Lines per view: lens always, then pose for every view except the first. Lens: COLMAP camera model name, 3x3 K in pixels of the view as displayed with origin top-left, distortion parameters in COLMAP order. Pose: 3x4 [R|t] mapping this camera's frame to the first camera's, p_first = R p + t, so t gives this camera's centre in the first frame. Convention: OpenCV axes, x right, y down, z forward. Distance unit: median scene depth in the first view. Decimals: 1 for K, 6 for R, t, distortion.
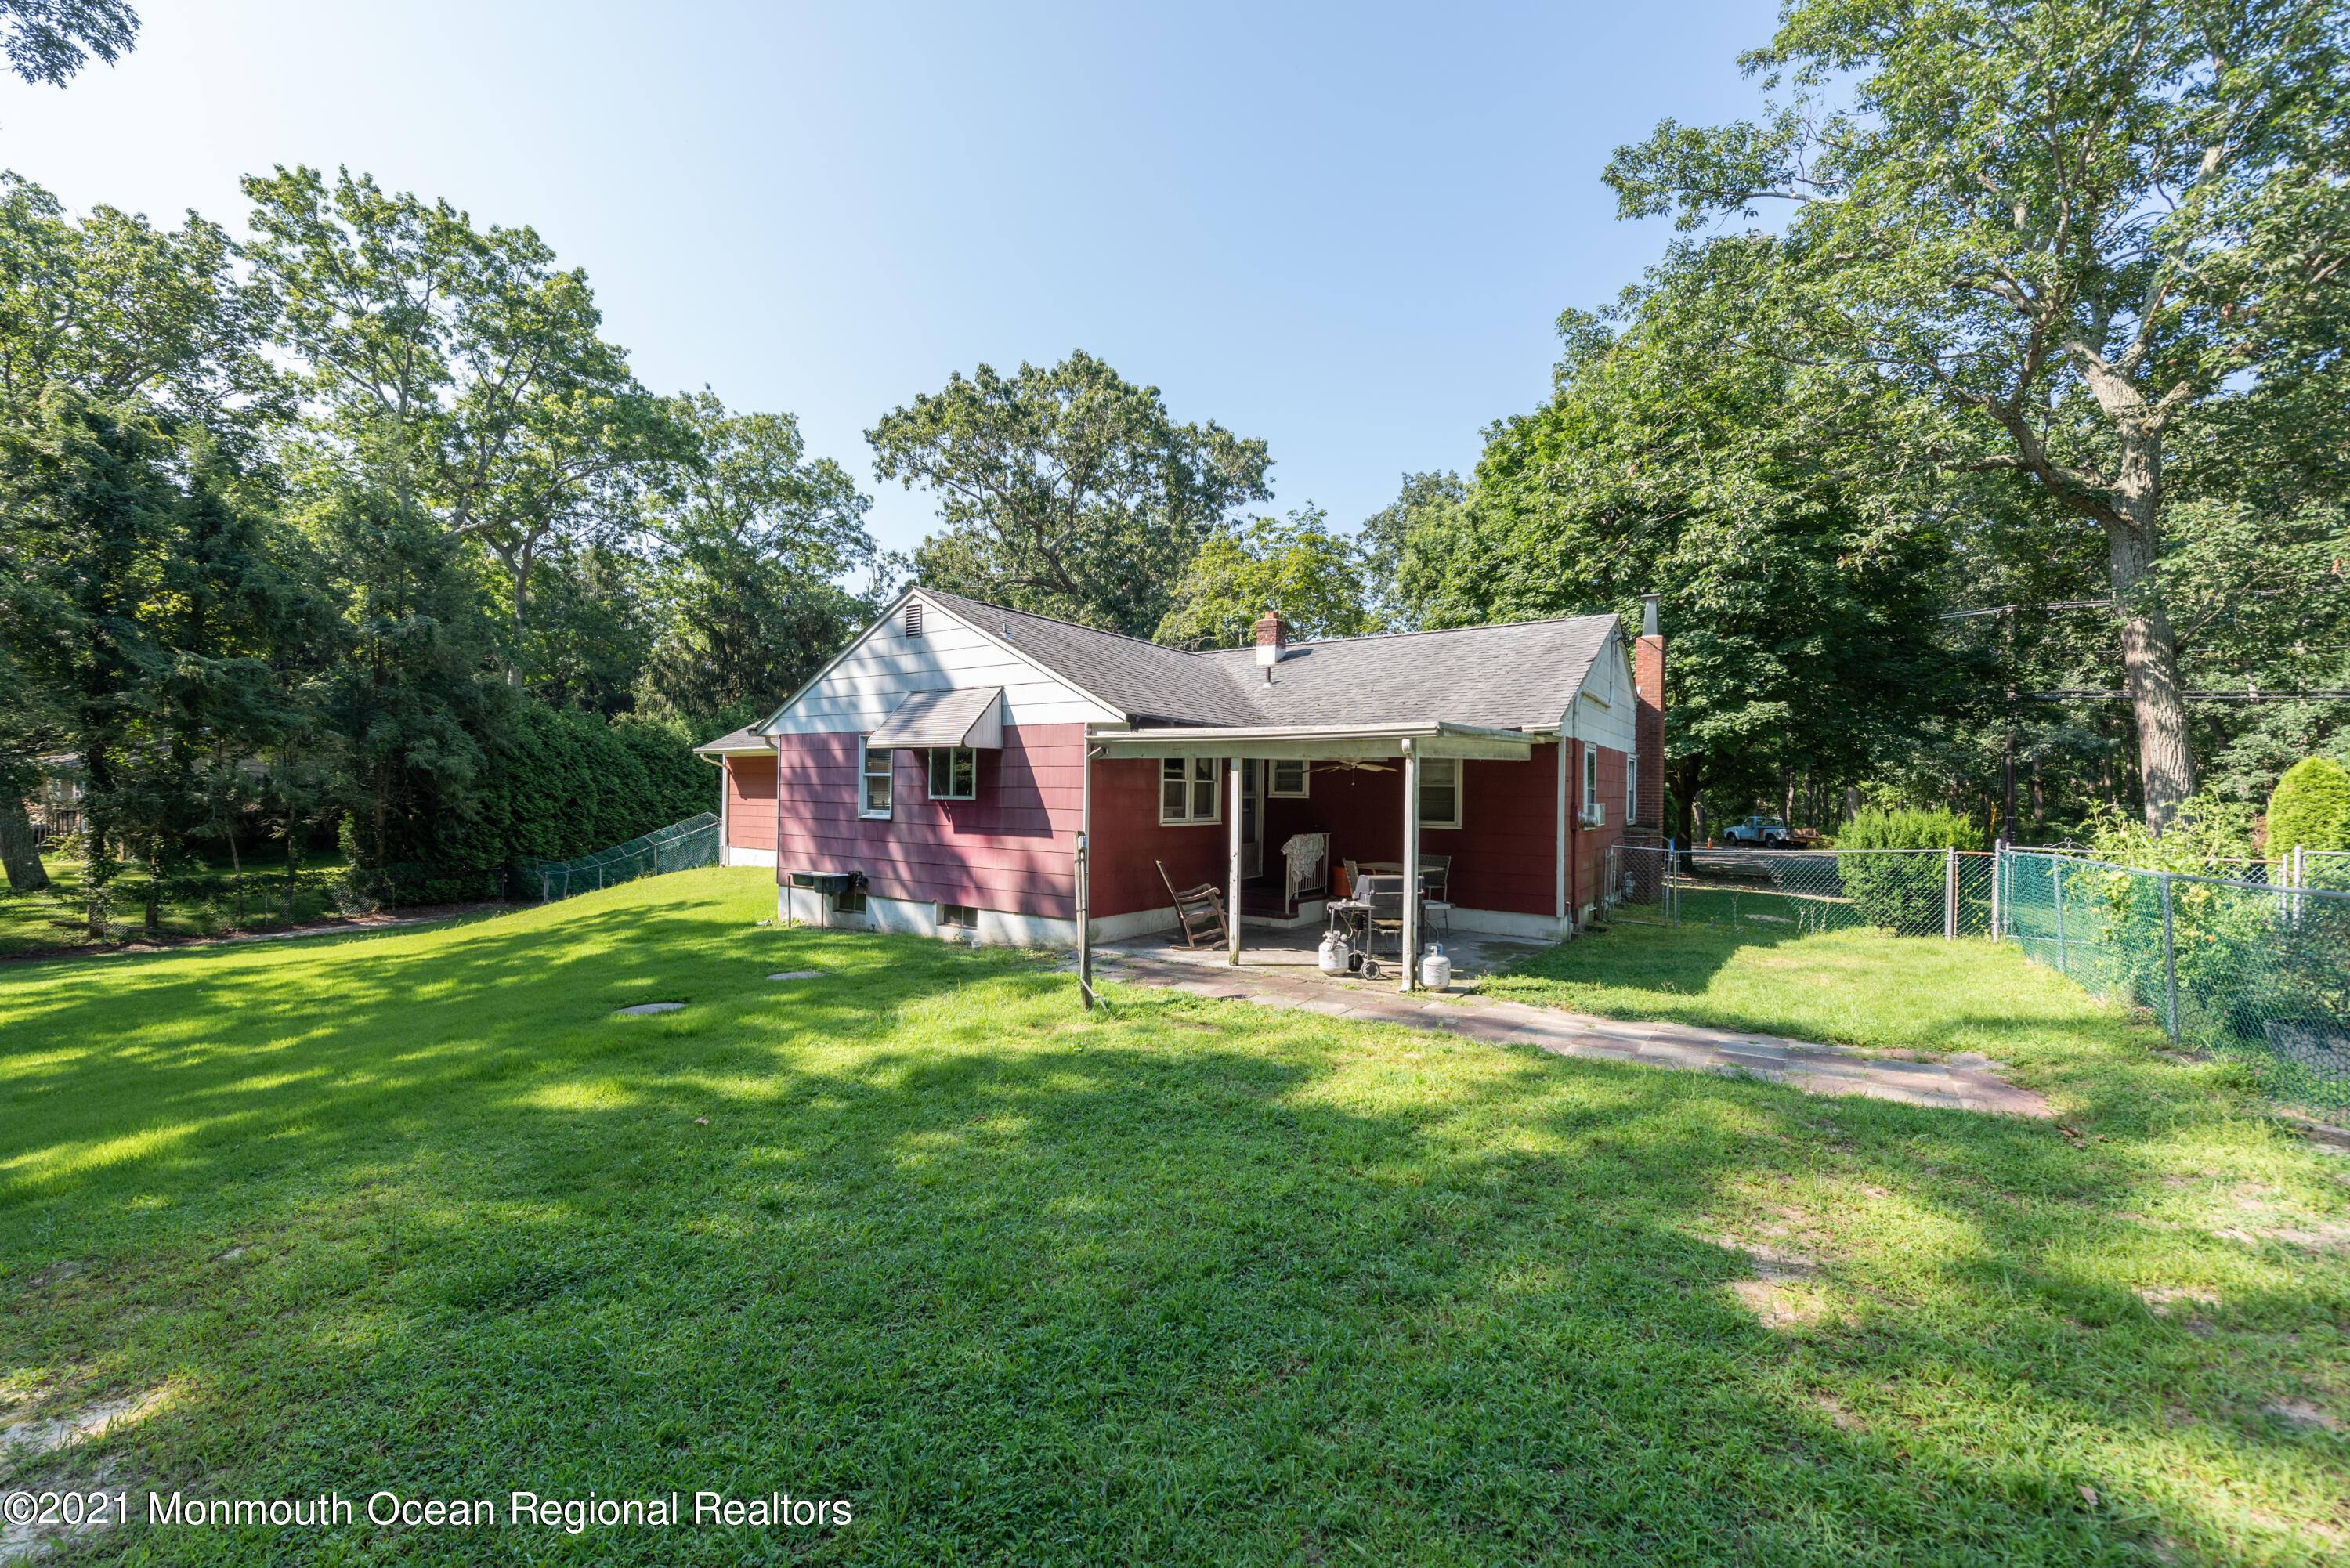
lens RADIAL K [[917.3, 0, 1165.4], [0, 917.3, 786.2], [0, 0, 1]] dist [0.006240, -0.001081]
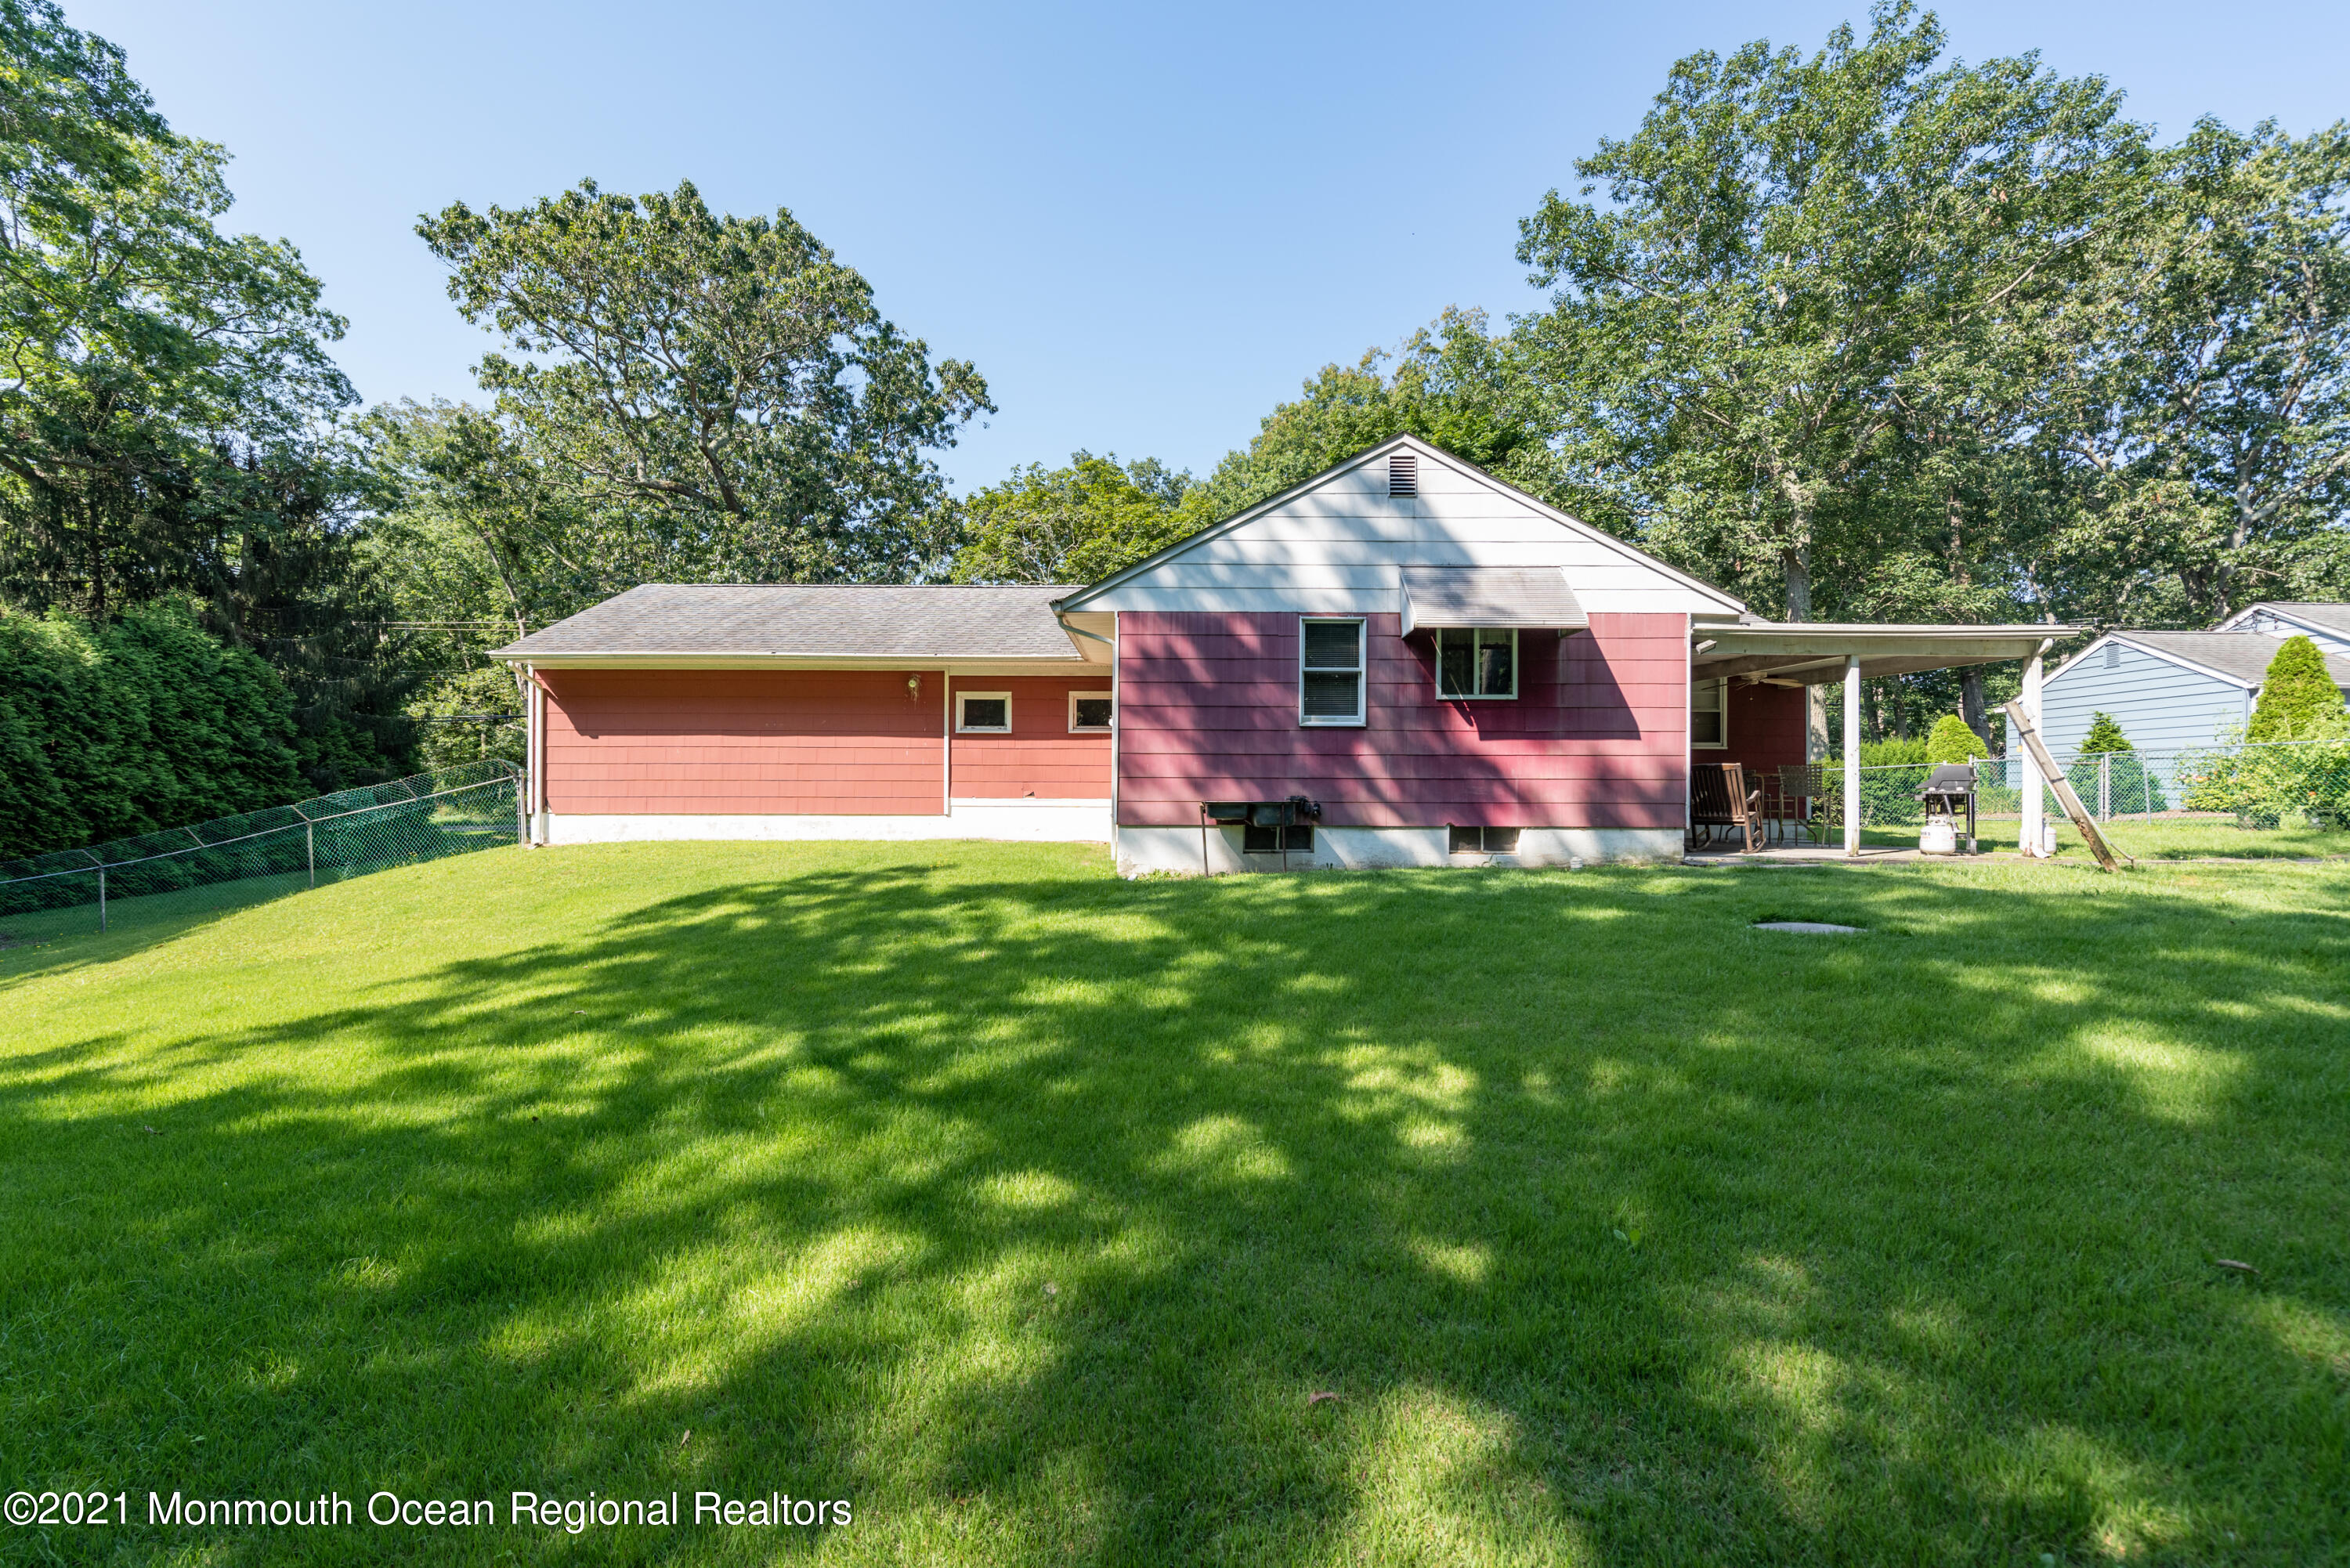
lens RADIAL K [[917.3, 0, 1172.5], [0, 917.3, 782.8], [0, 0, 1]] dist [0.006240, -0.001081]
pose [[0.816756, -0.004613, 0.576965, -0.894006], [0.004483, 0.999989, 0.001650, 0.084447], [-0.576966, 0.001239, 0.816767, 0.462958]]
